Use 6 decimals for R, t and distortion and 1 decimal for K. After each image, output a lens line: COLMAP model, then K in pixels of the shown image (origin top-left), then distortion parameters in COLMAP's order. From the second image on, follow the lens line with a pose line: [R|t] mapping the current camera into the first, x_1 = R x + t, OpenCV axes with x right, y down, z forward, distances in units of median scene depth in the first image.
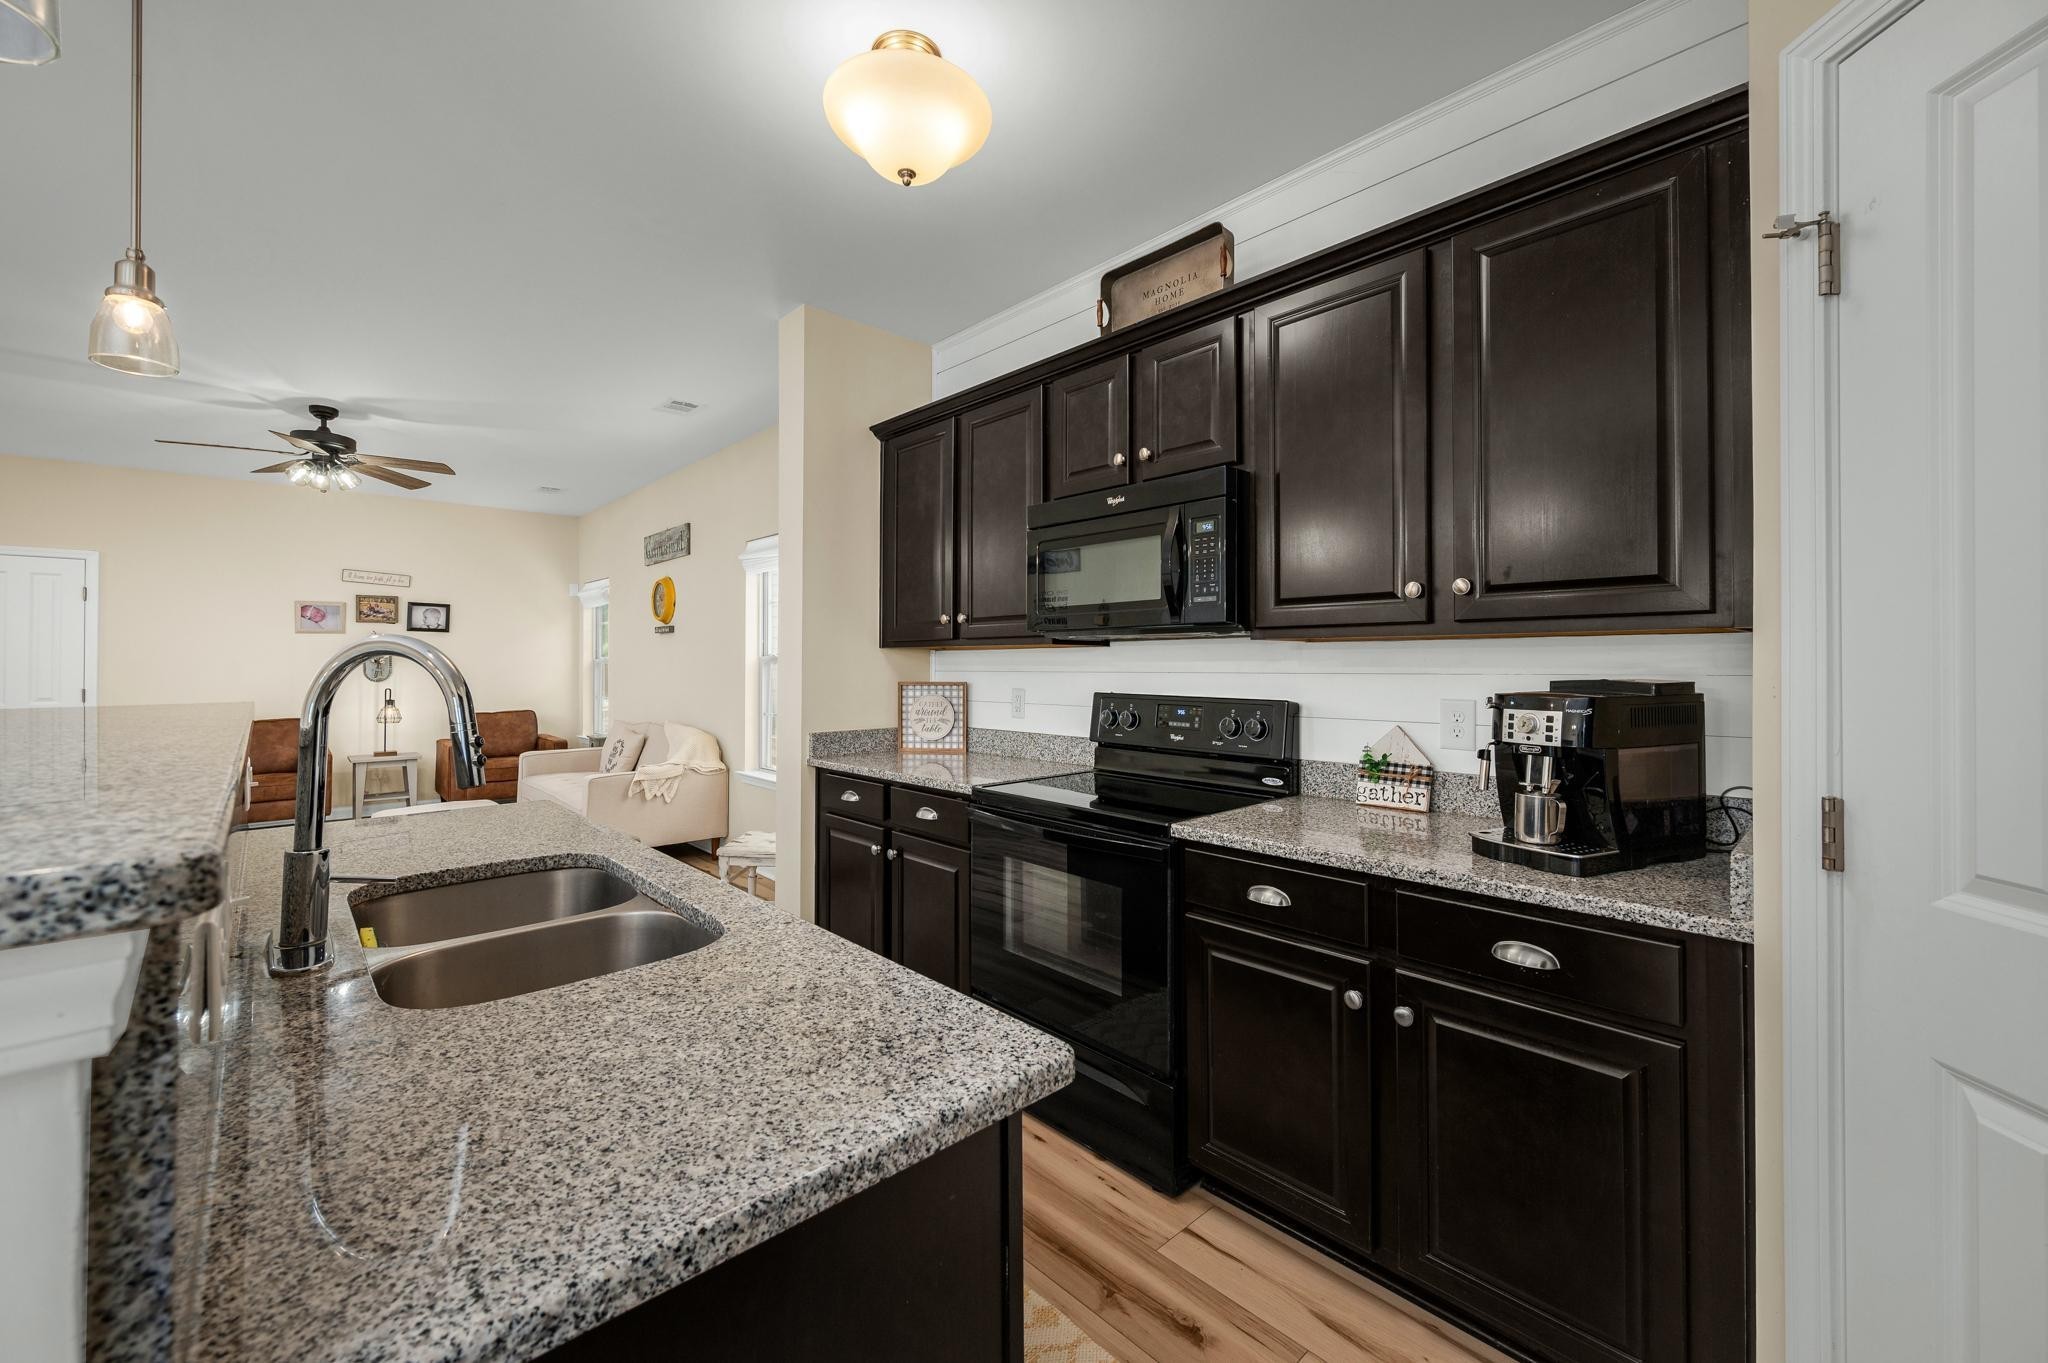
lens RADIAL K [[817.8, 0, 1024.1], [0, 817.8, 665.2], [0, 0, 1]] dist [-0.000189, 0.000097]
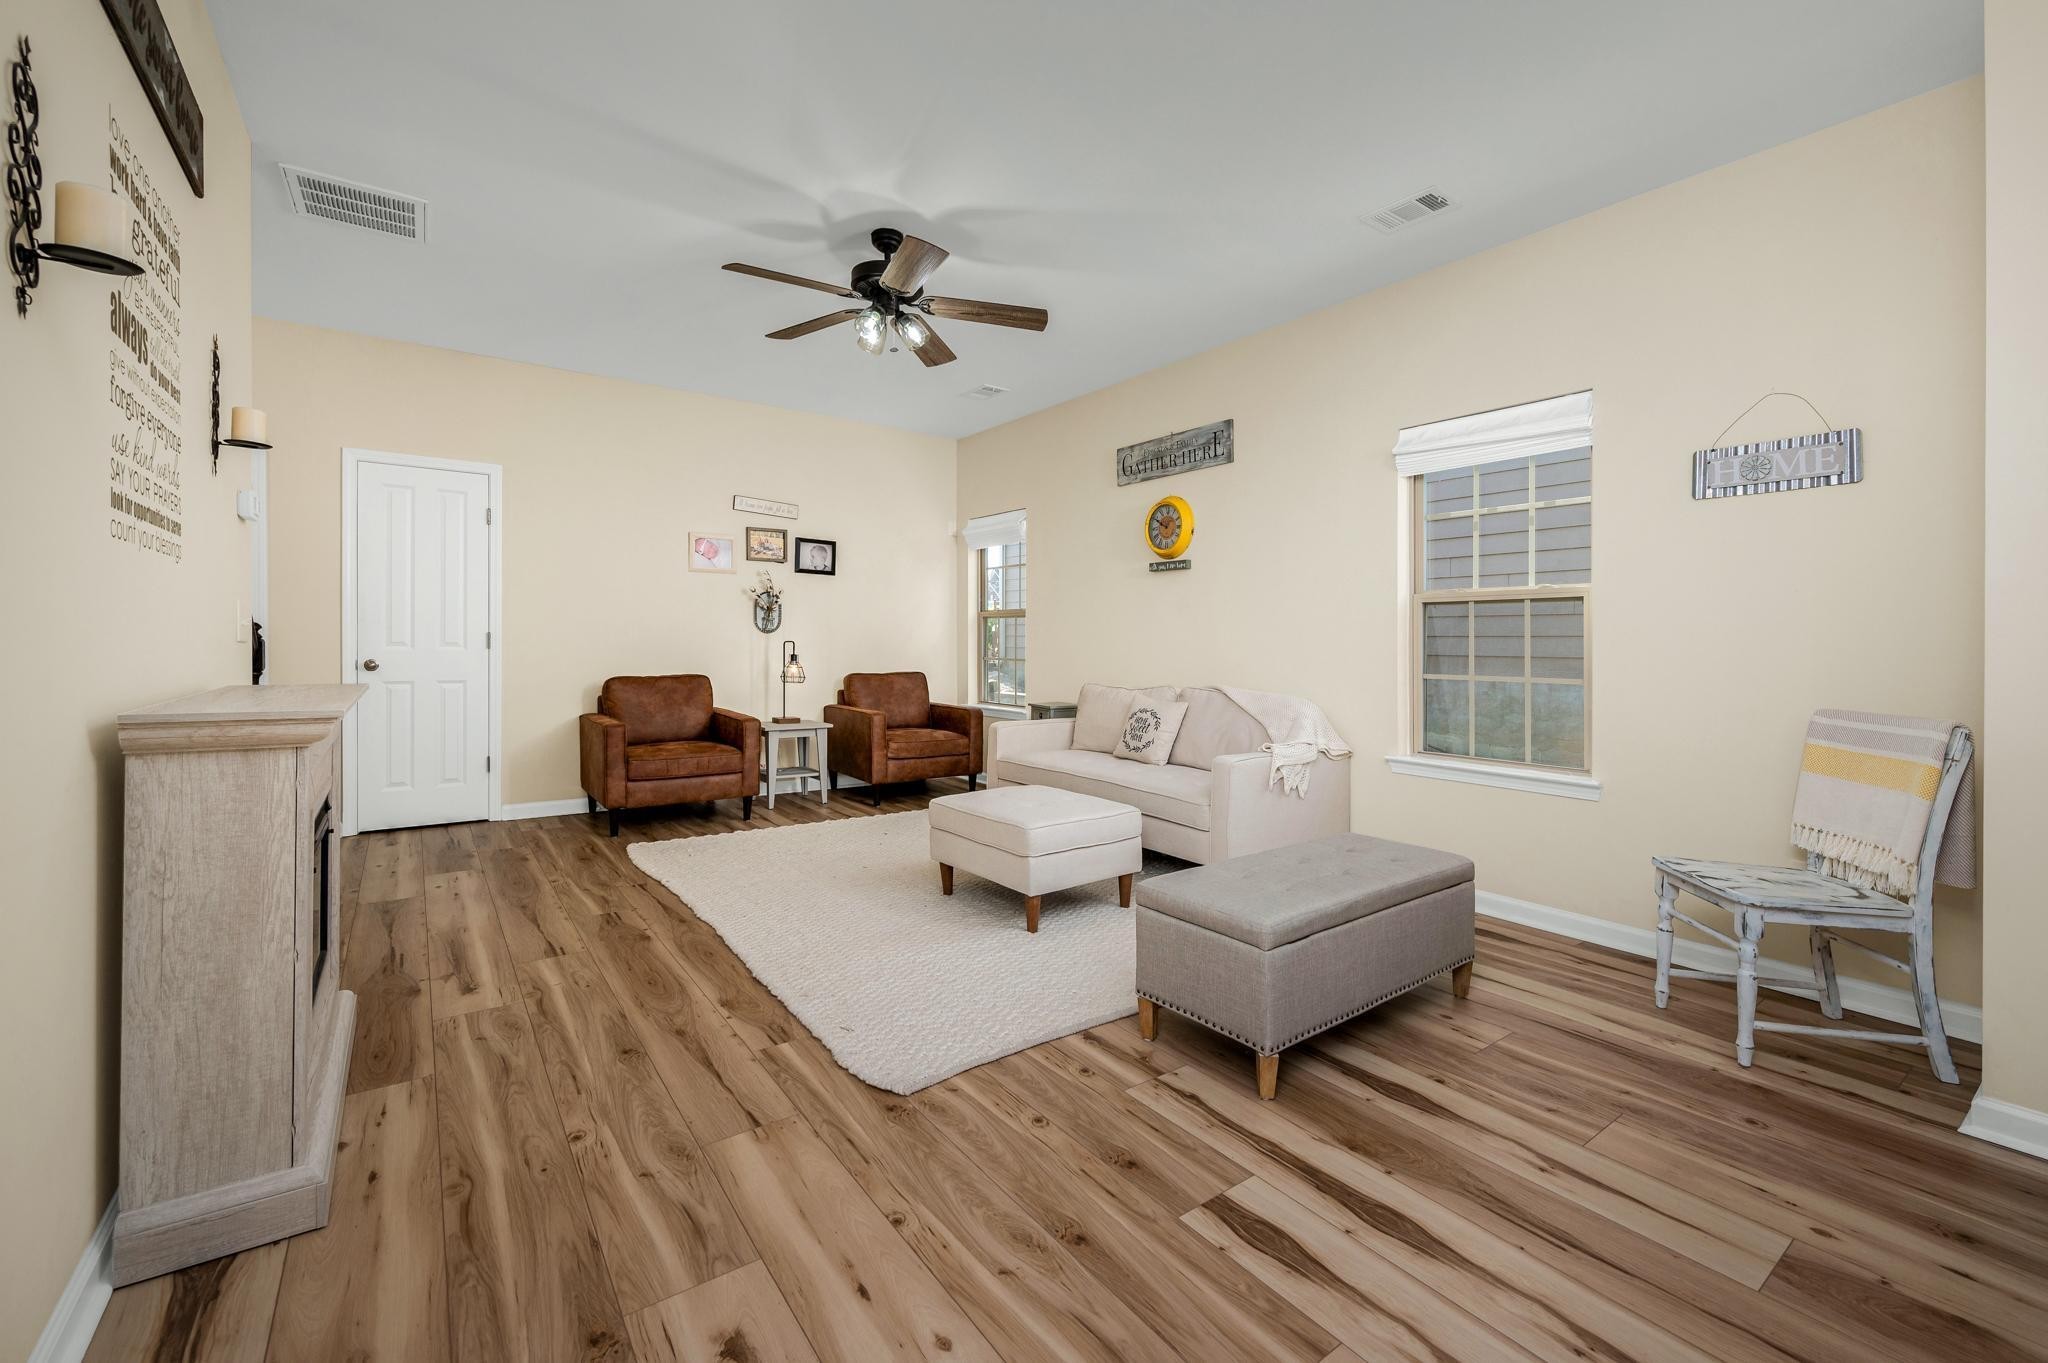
lens RADIAL K [[830.2, 0, 1024.7], [0, 830.2, 644.8], [0, 0, 1]] dist [0.000511, 0.000008]
pose [[0.993822, 0.012760, -0.110246, -0.454641], [-0.012909, 0.999916, -0.000637, 0.030198], [0.110229, 0.002056, 0.993904, 0.203445]]
